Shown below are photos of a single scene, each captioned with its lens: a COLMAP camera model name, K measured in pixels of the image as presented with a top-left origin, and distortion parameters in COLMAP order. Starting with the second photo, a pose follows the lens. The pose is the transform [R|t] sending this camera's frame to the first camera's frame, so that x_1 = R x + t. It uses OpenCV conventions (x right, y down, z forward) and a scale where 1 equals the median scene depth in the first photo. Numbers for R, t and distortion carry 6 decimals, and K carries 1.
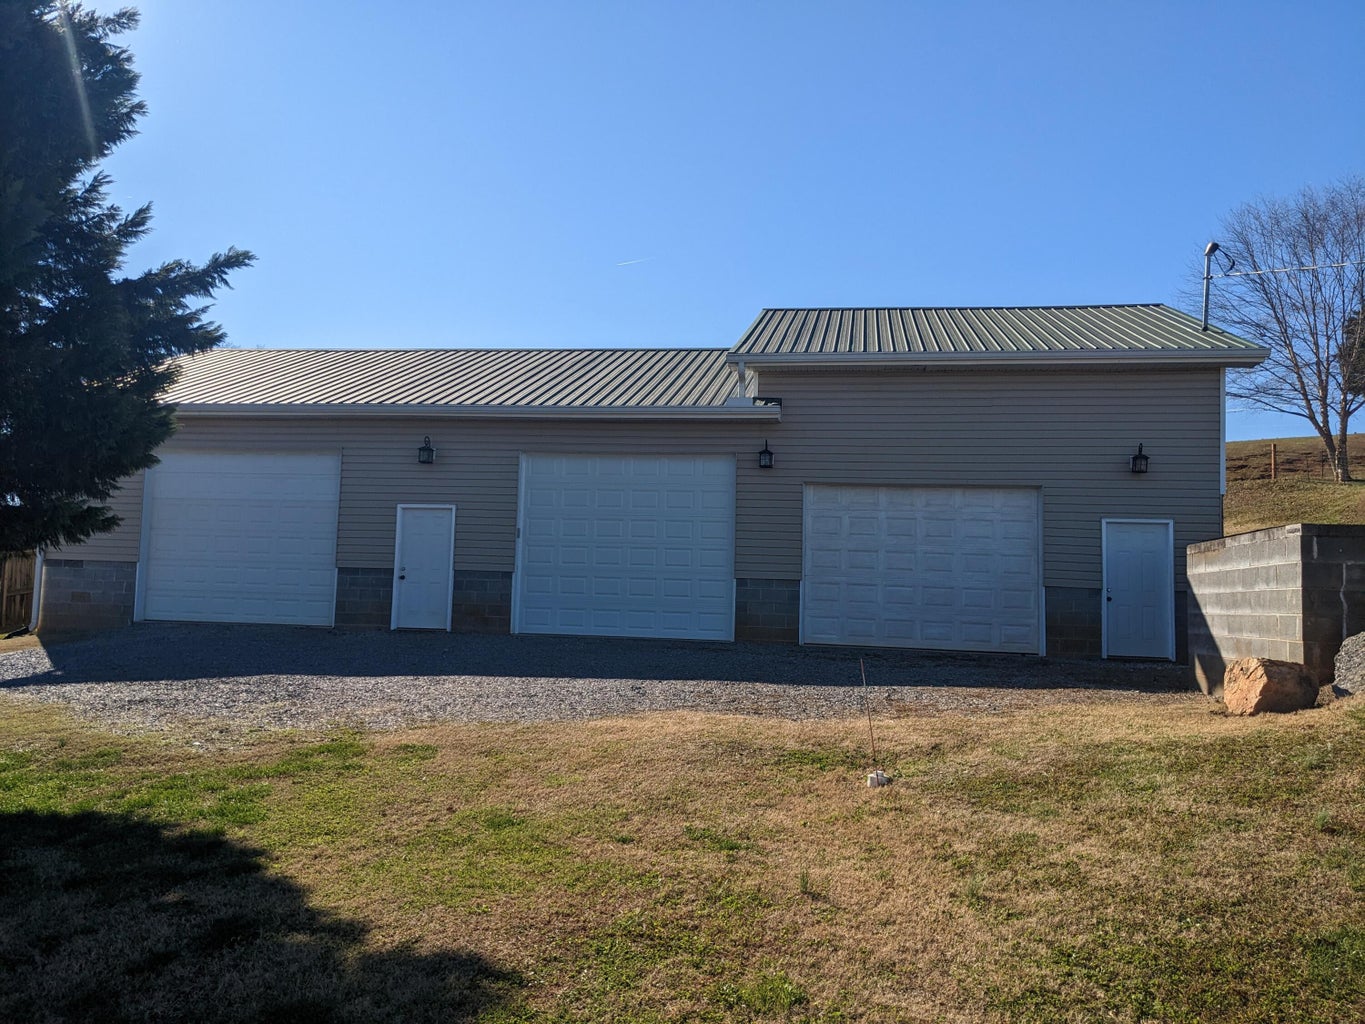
lens RADIAL K [[1107.8, 0, 682.5], [0, 1107.8, 512.0], [0, 0, 1]] dist [0.003532, 0.000397]
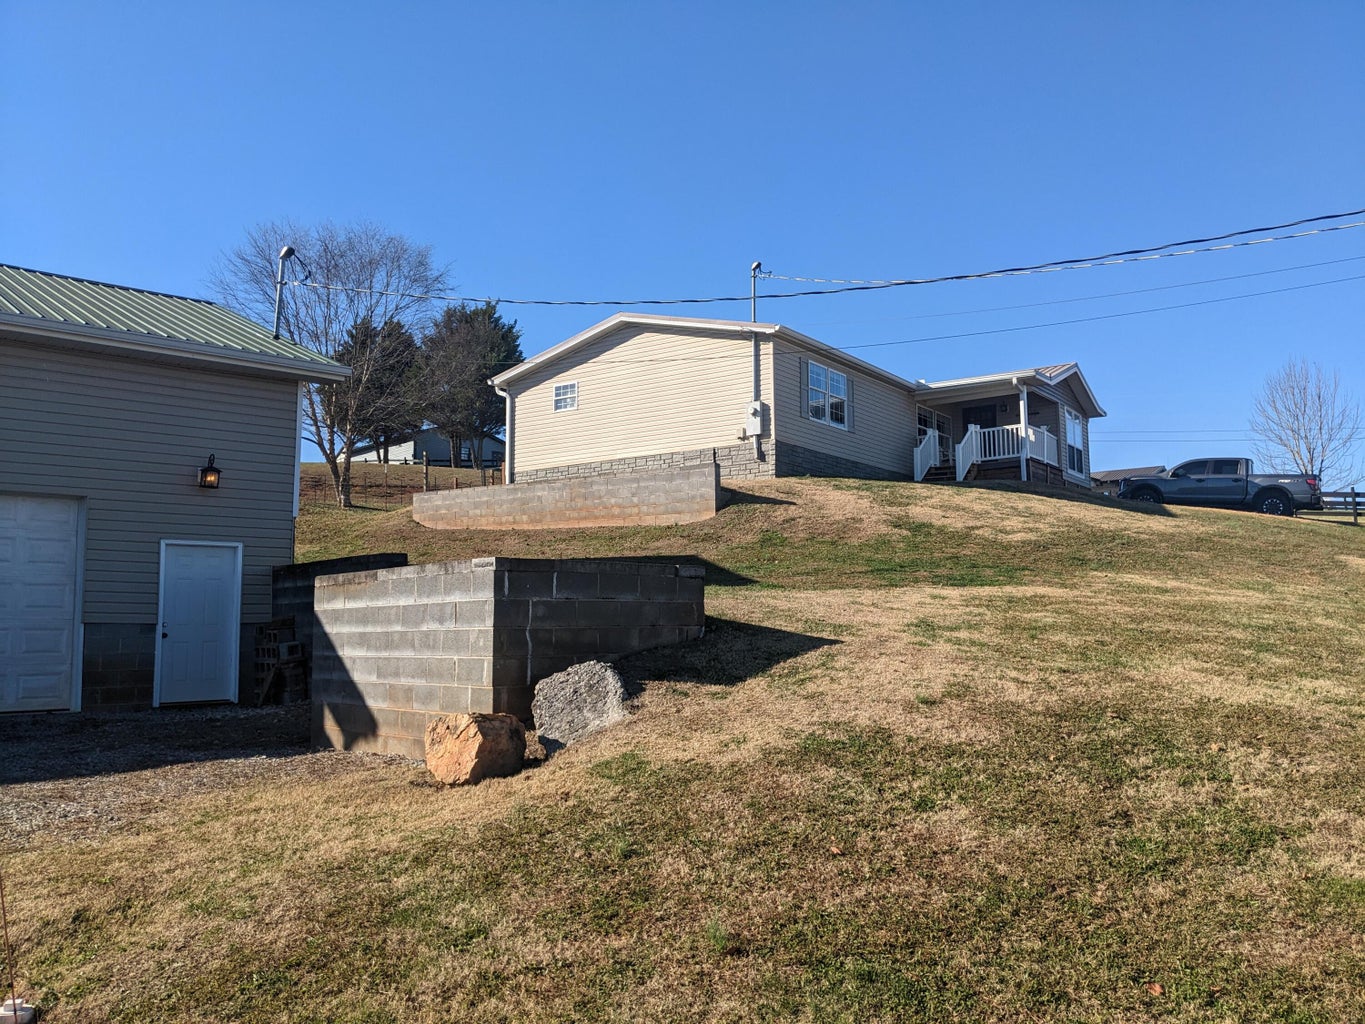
lens RADIAL K [[1089.6, 0, 733.8], [0, 1089.6, 505.3], [0, 0, 1]] dist [-0.002817, -0.014301]
pose [[0.598895, 0.049859, 0.799274, -0.031018], [-0.031498, 0.998754, -0.038702, -0.002613], [-0.800208, -0.001997, 0.599719, 0.239004]]
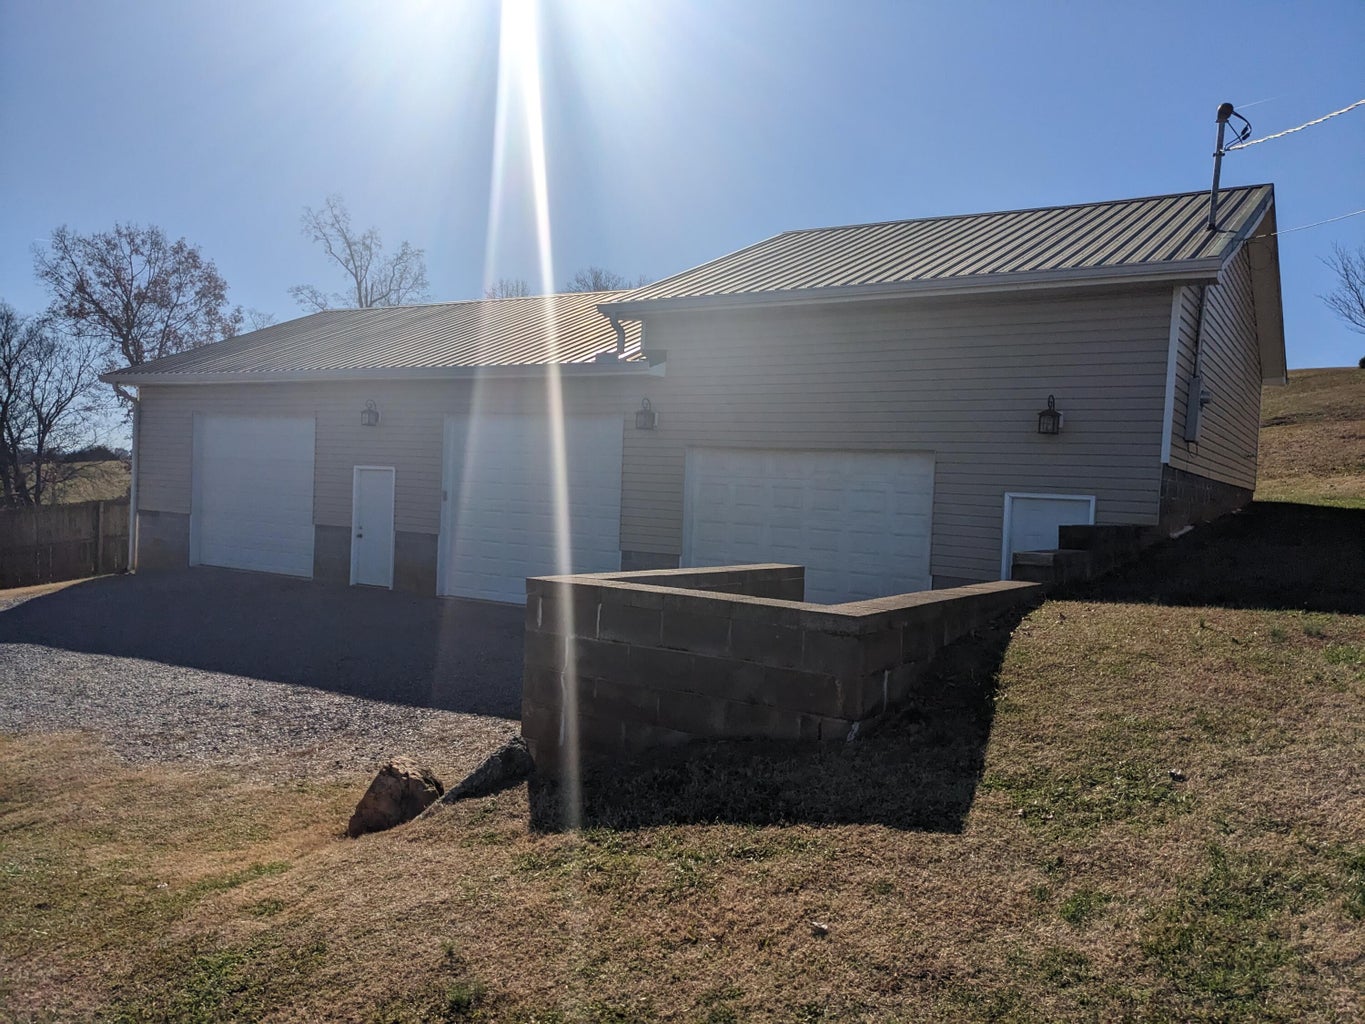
lens RADIAL K [[1107.8, 0, 682.5], [0, 1107.8, 512.0], [0, 0, 1]] dist [0.003532, 0.000397]
pose [[0.910332, 0.019605, -0.413414, 0.738867], [0.015560, 0.996550, 0.081520, -0.070967], [0.413586, -0.080643, 0.906886, 0.294759]]
